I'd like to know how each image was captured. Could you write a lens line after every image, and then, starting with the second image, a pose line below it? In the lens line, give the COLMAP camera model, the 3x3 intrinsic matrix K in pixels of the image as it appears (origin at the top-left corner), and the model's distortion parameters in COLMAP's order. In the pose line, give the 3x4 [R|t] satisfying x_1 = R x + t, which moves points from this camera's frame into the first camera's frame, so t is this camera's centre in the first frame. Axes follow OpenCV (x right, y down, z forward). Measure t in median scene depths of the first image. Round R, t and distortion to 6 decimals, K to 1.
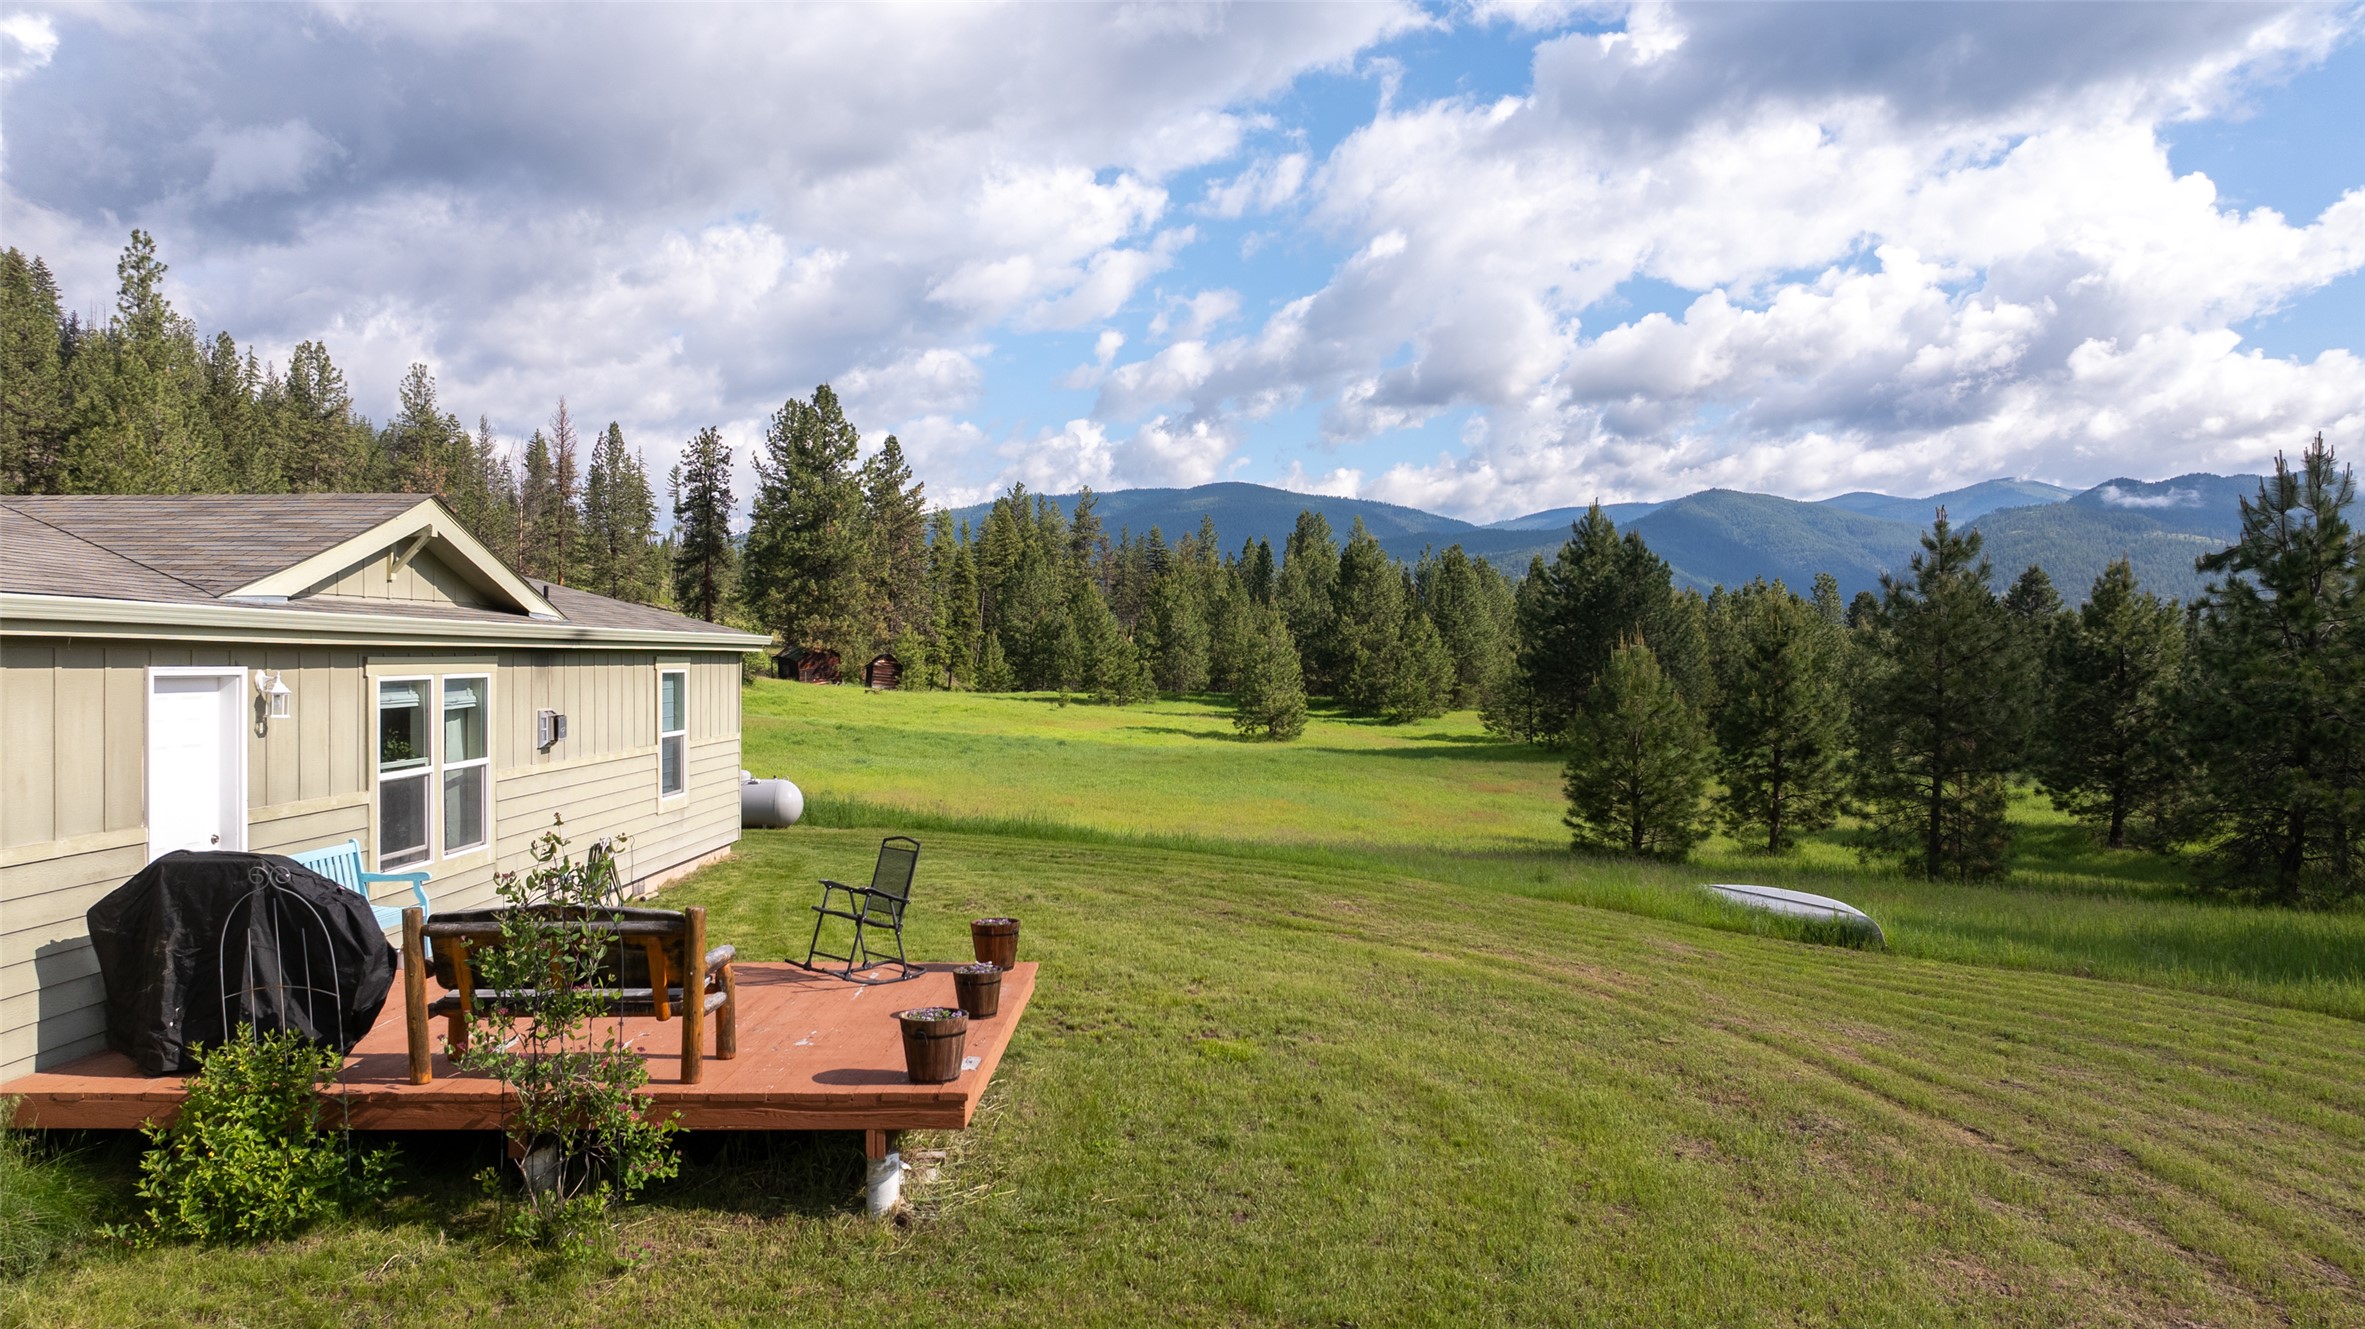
lens RADIAL K [[1711.9, 0, 1187.0], [0, 1711.9, 658.0], [0, 0, 1]] dist [-0.020262, 0.018282]
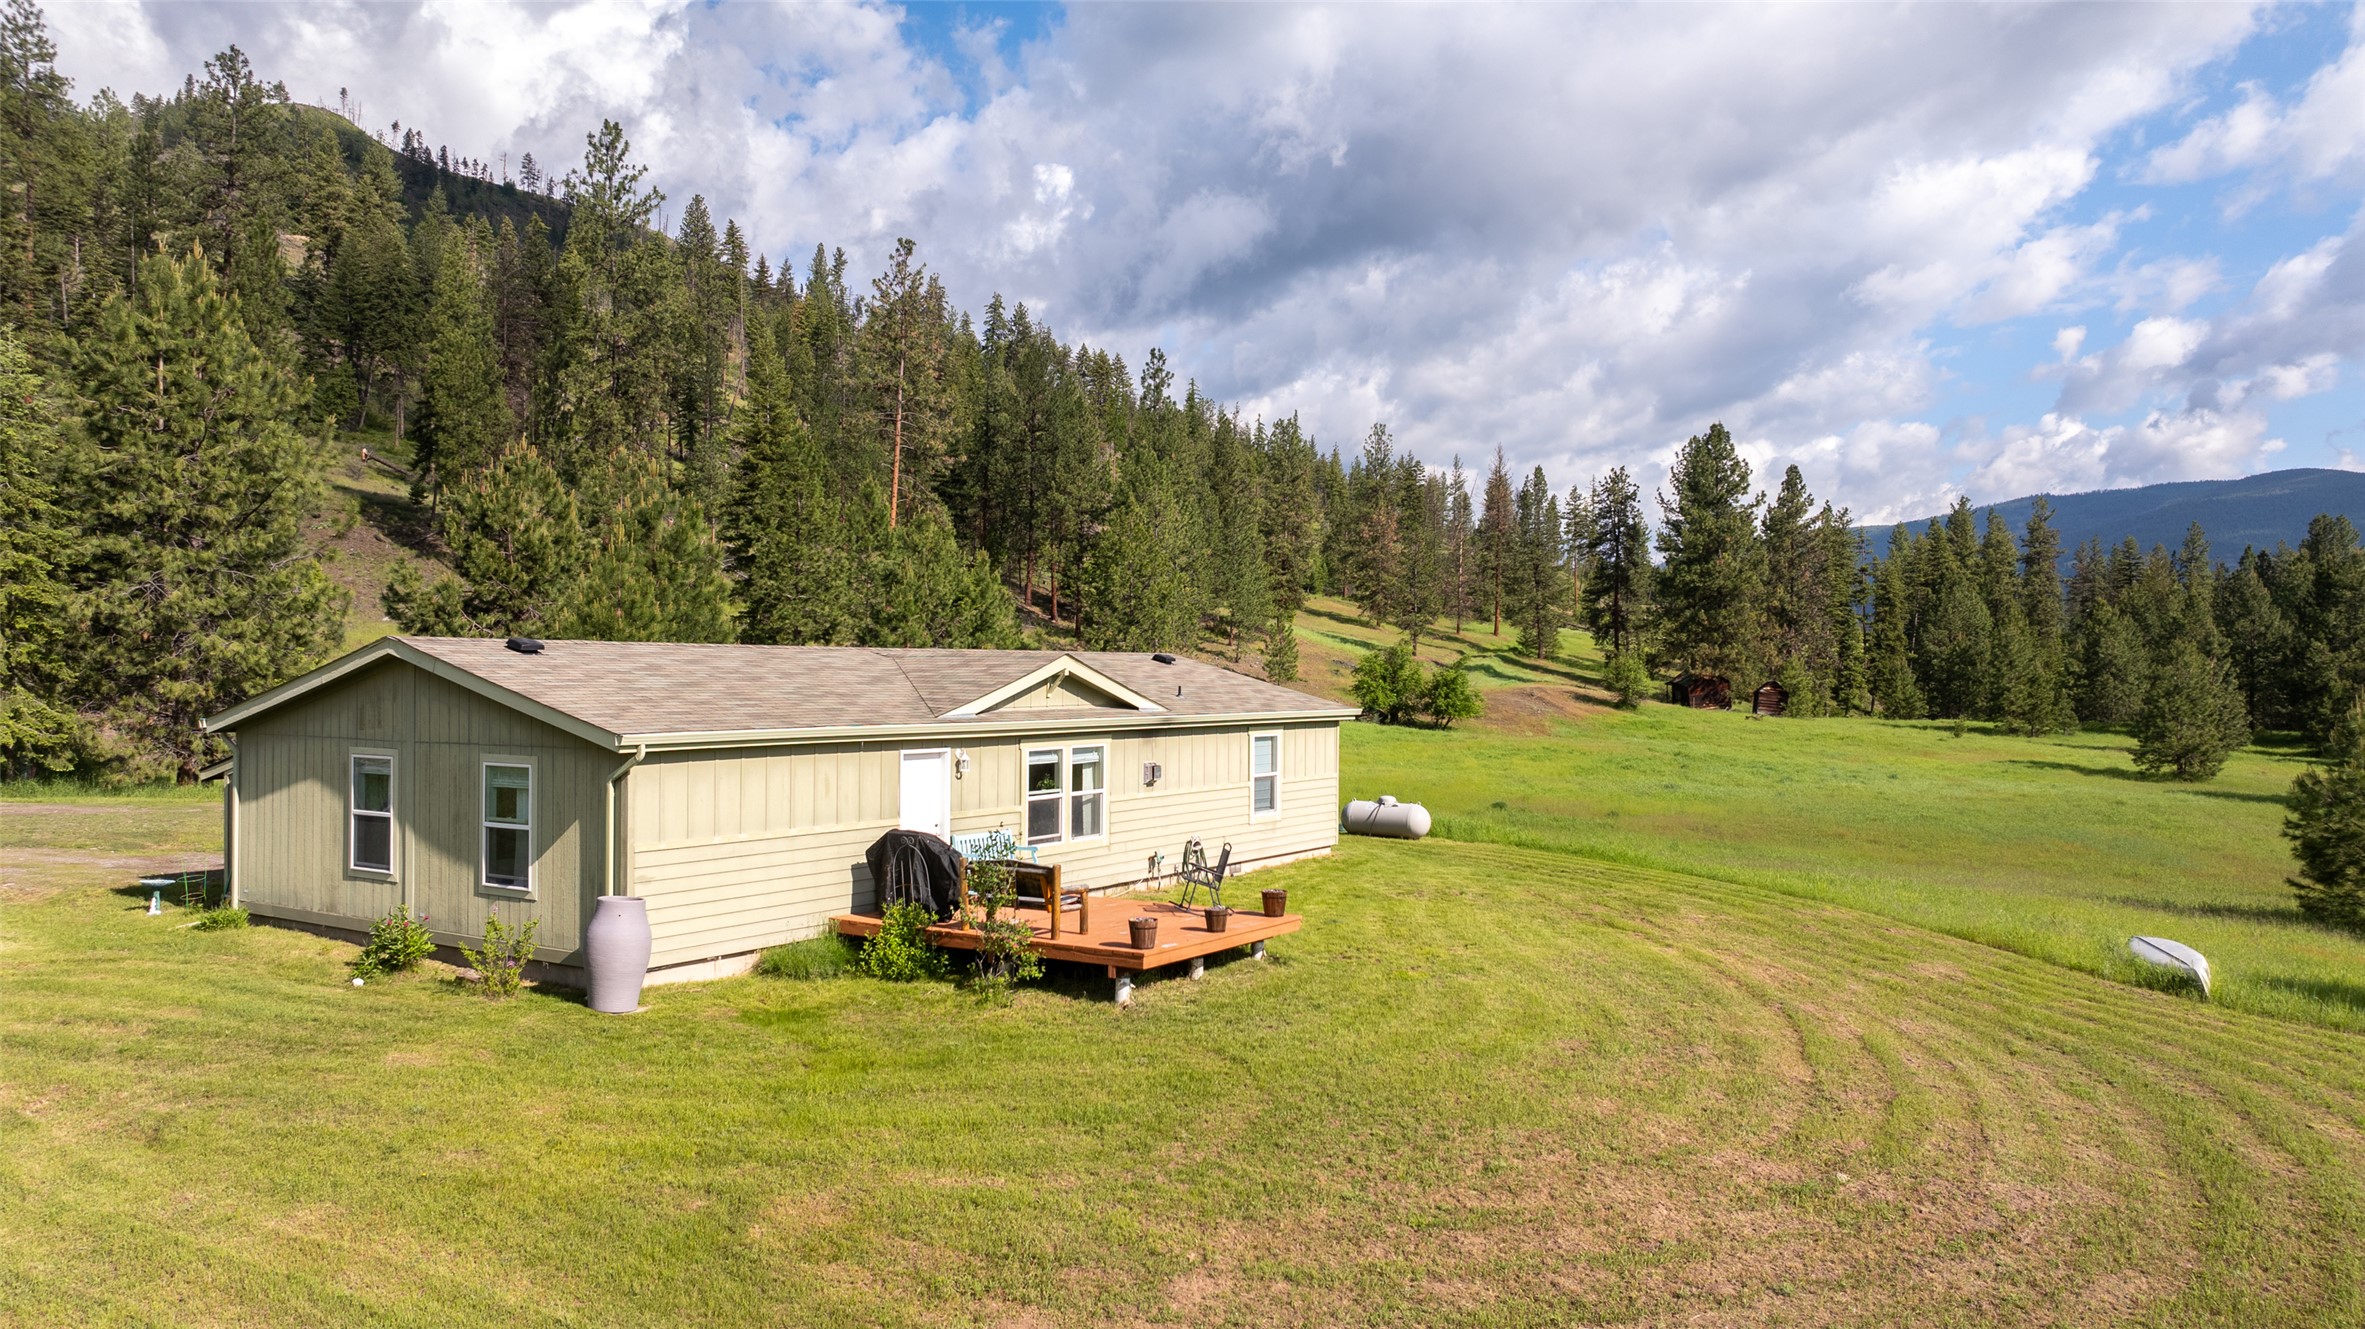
lens RADIAL K [[1711.9, 0, 1176.5], [0, 1711.9, 672.4], [0, 0, 1]] dist [-0.020262, 0.018282]
pose [[0.841027, 0.006107, -0.540958, 0.079578], [-0.005211, 0.999981, 0.003188, -0.008996], [0.540968, 0.000138, 0.841043, -0.062804]]
